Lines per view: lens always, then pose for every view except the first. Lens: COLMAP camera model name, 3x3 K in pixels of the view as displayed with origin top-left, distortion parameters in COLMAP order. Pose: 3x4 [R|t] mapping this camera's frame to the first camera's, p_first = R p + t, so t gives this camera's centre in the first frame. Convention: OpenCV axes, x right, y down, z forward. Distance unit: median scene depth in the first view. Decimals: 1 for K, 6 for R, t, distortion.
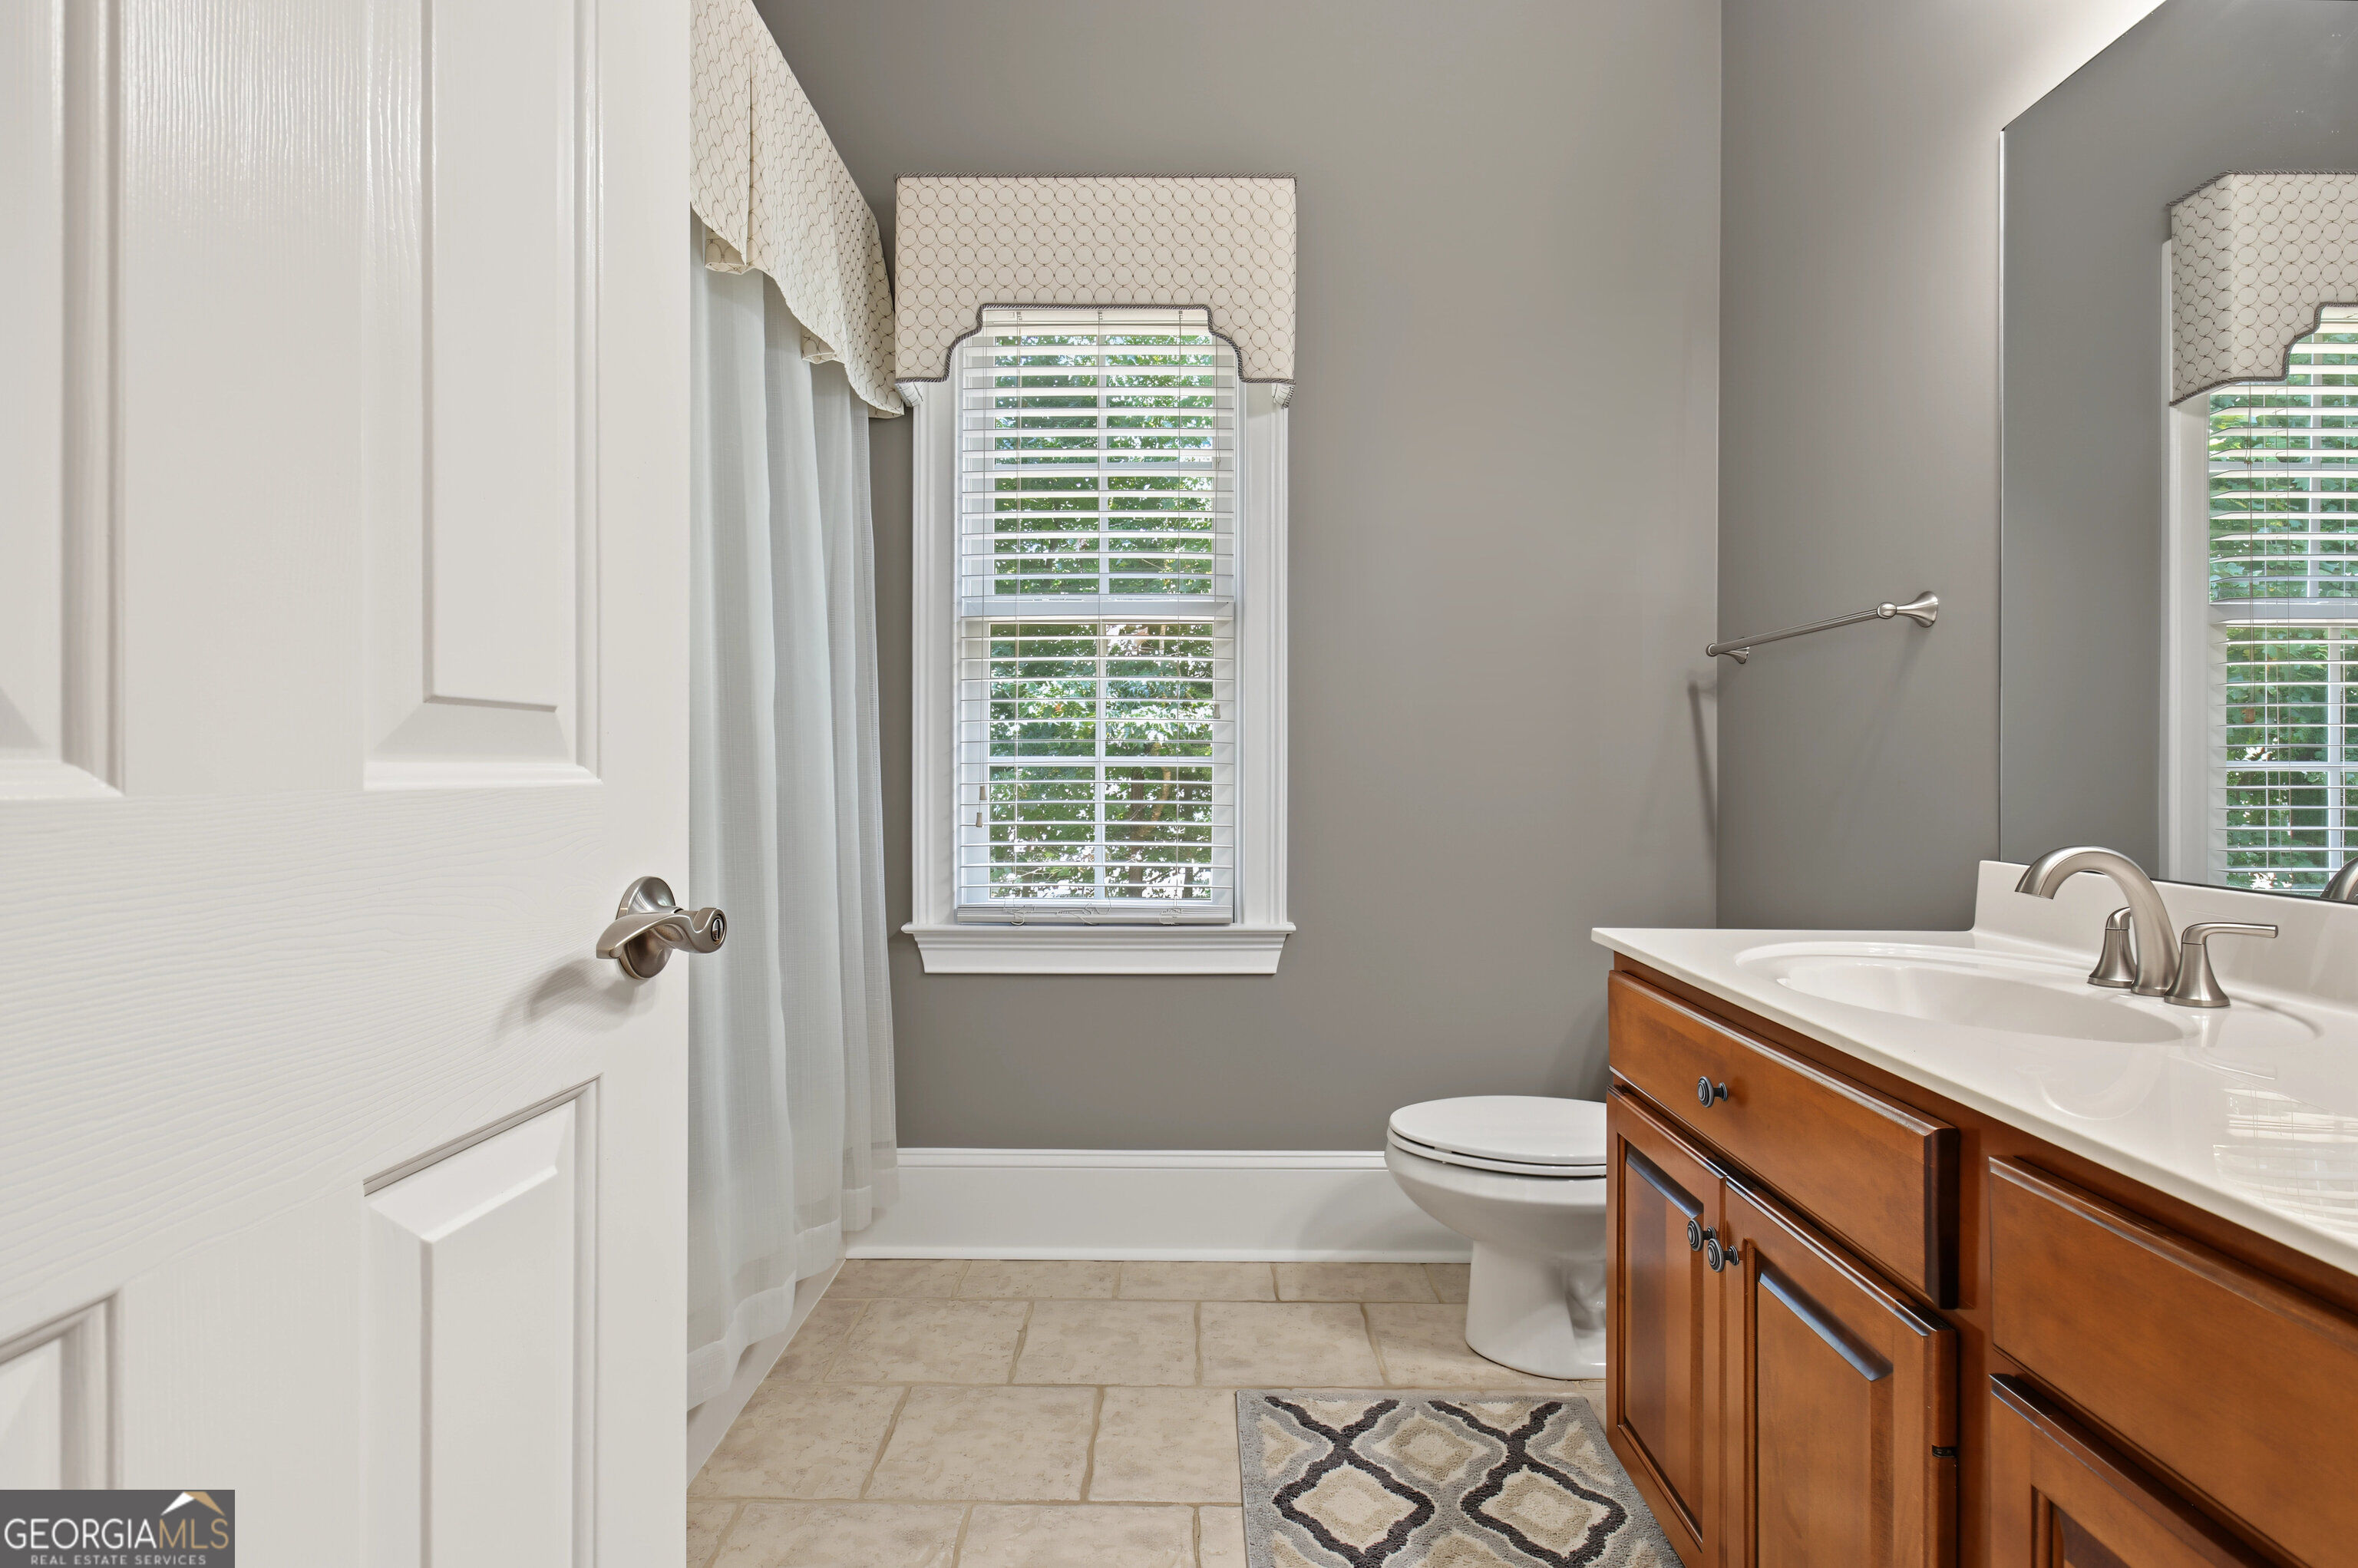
lens RADIAL K [[1212.2, 0, 1178.6], [0, 1212.2, 778.9], [0, 0, 1]] dist [0.005412, 0.003842]
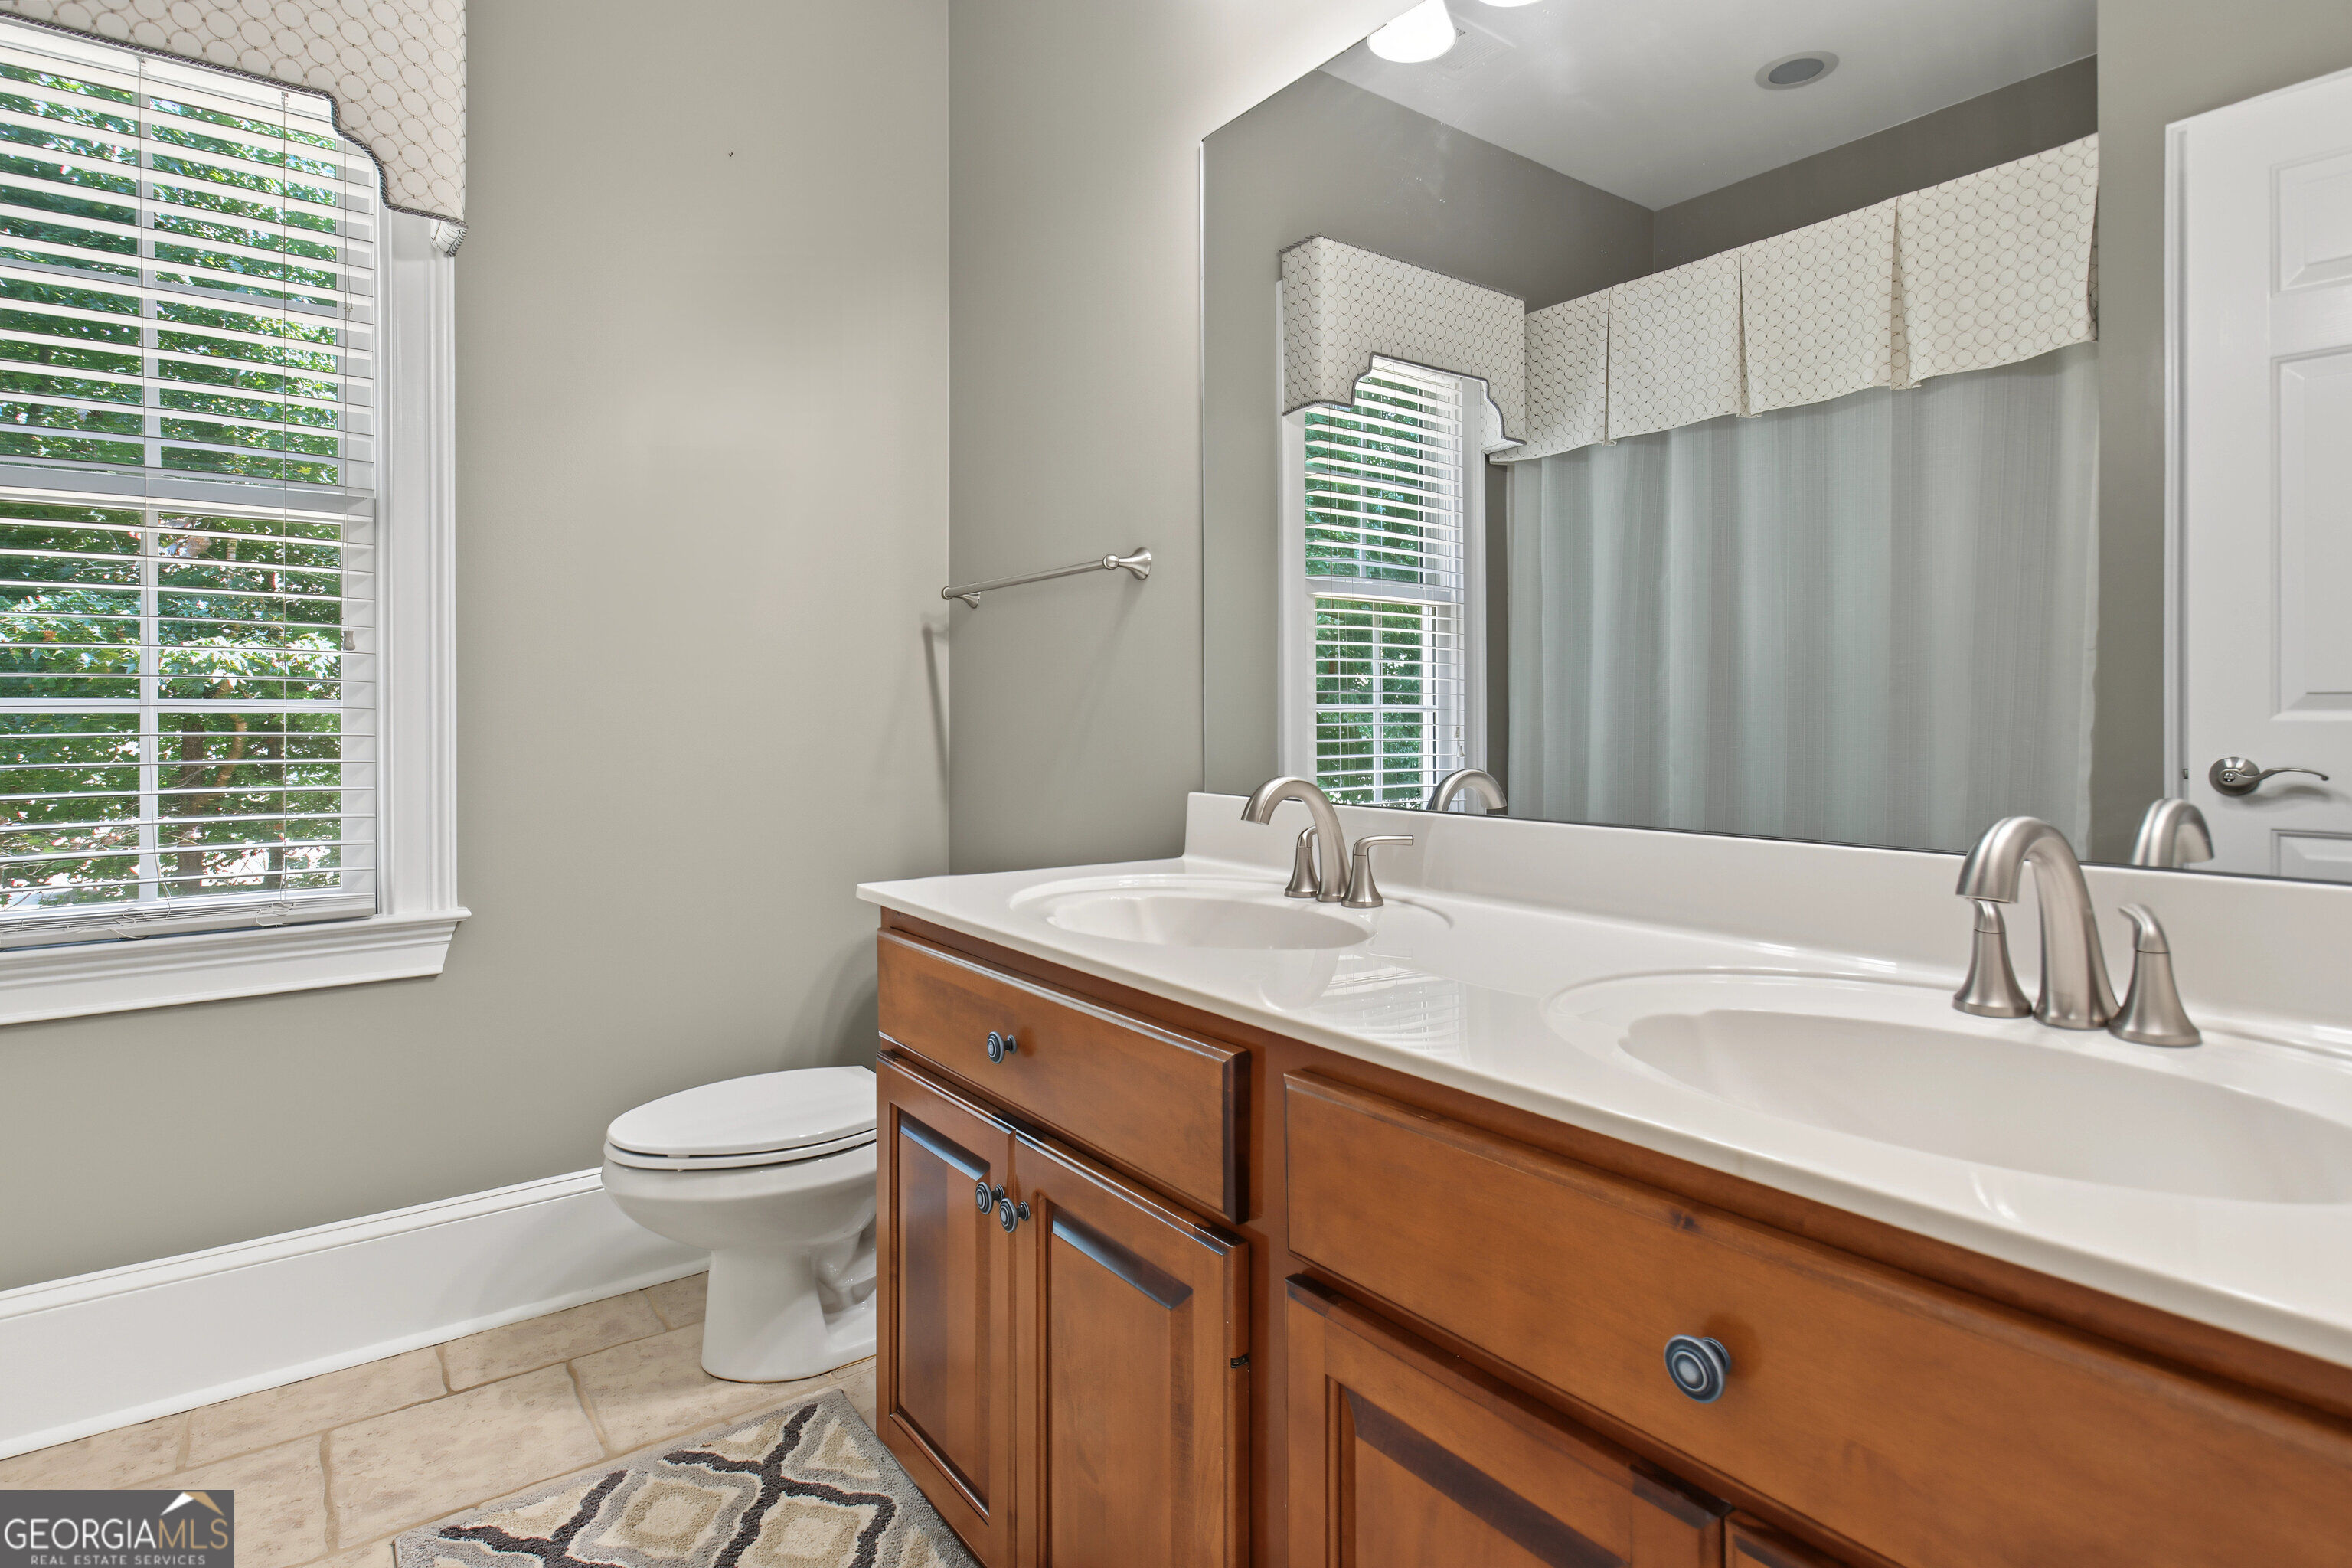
lens RADIAL K [[1209.2, 0, 1148.9], [0, 1209.2, 720.7], [0, 0, 1]] dist [0.005412, 0.003842]
pose [[0.799962, -0.007122, 0.600009, -0.028881], [0.010038, 0.999948, -0.001513, 0.002109], [-0.599967, 0.007233, 0.799992, 0.114581]]
